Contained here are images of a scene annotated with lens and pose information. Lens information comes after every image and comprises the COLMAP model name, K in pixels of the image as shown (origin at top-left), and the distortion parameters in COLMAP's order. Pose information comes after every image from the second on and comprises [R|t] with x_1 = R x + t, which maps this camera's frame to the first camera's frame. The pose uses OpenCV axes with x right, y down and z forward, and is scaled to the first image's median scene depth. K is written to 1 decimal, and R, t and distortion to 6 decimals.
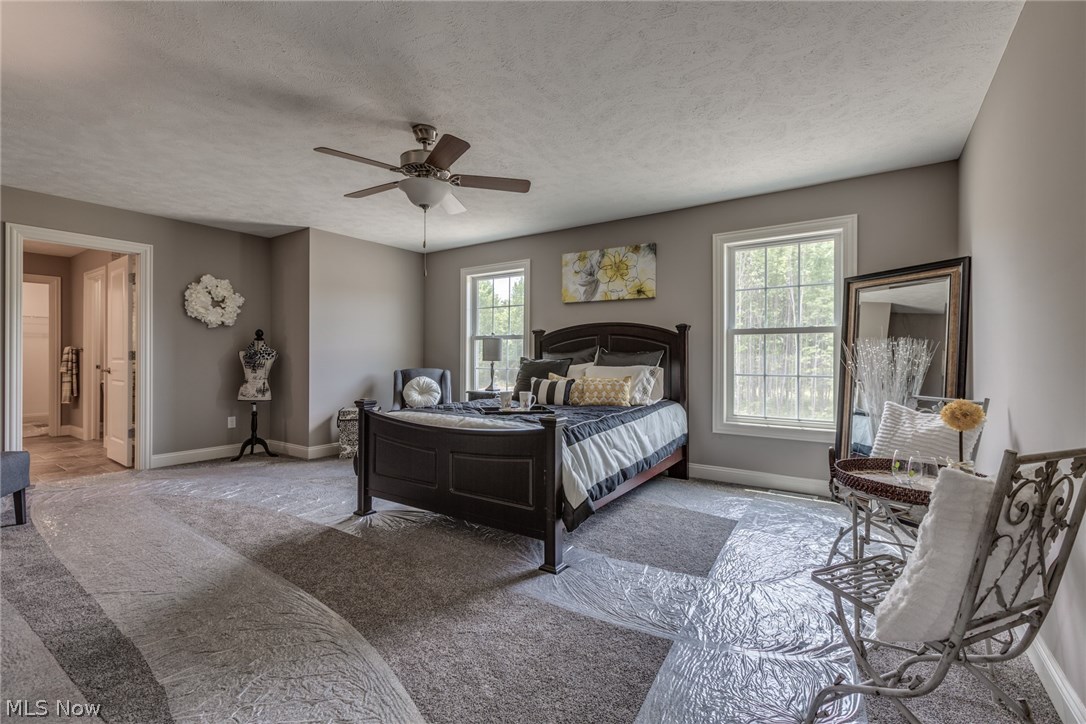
lens RADIAL K [[485.3, 0, 541.4], [0, 485.3, 363.7], [0, 0, 1]] dist [-0.003801, -0.000592]
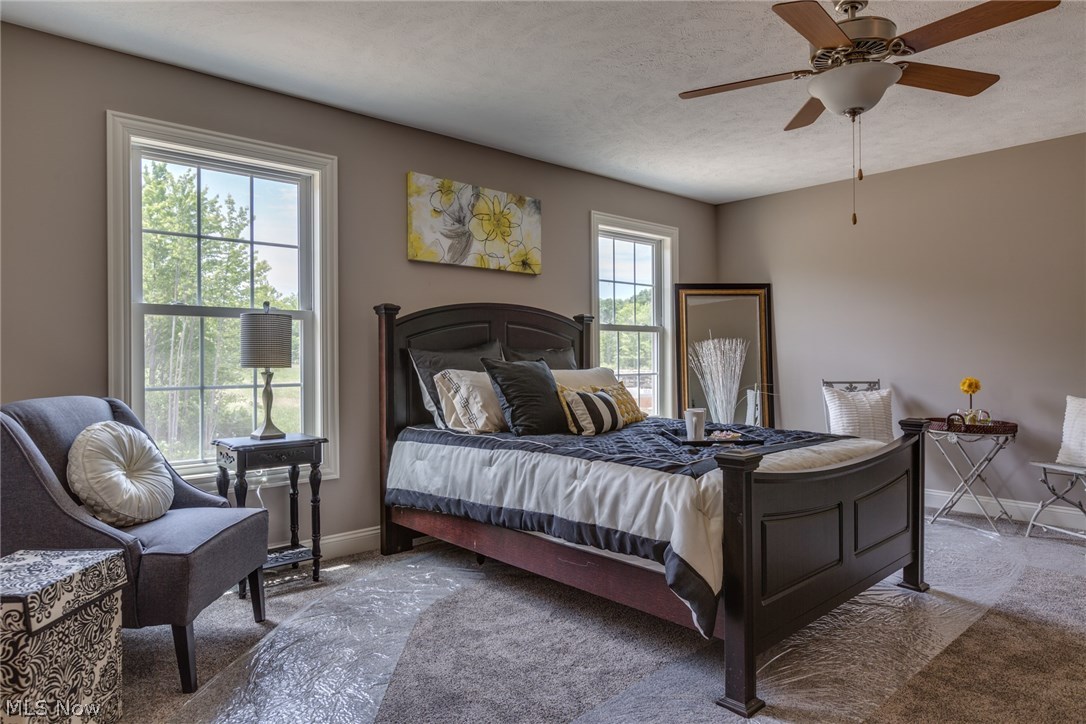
lens RADIAL K [[672.2, 0, 545.0], [0, 672.2, 356.6], [0, 0, 1]] dist [0.008238, -0.001300]
pose [[0.228353, -0.011338, 0.973512, -0.719828], [0.009069, 0.999914, 0.009518, -0.021355], [-0.973536, 0.006655, 0.228436, 0.724456]]
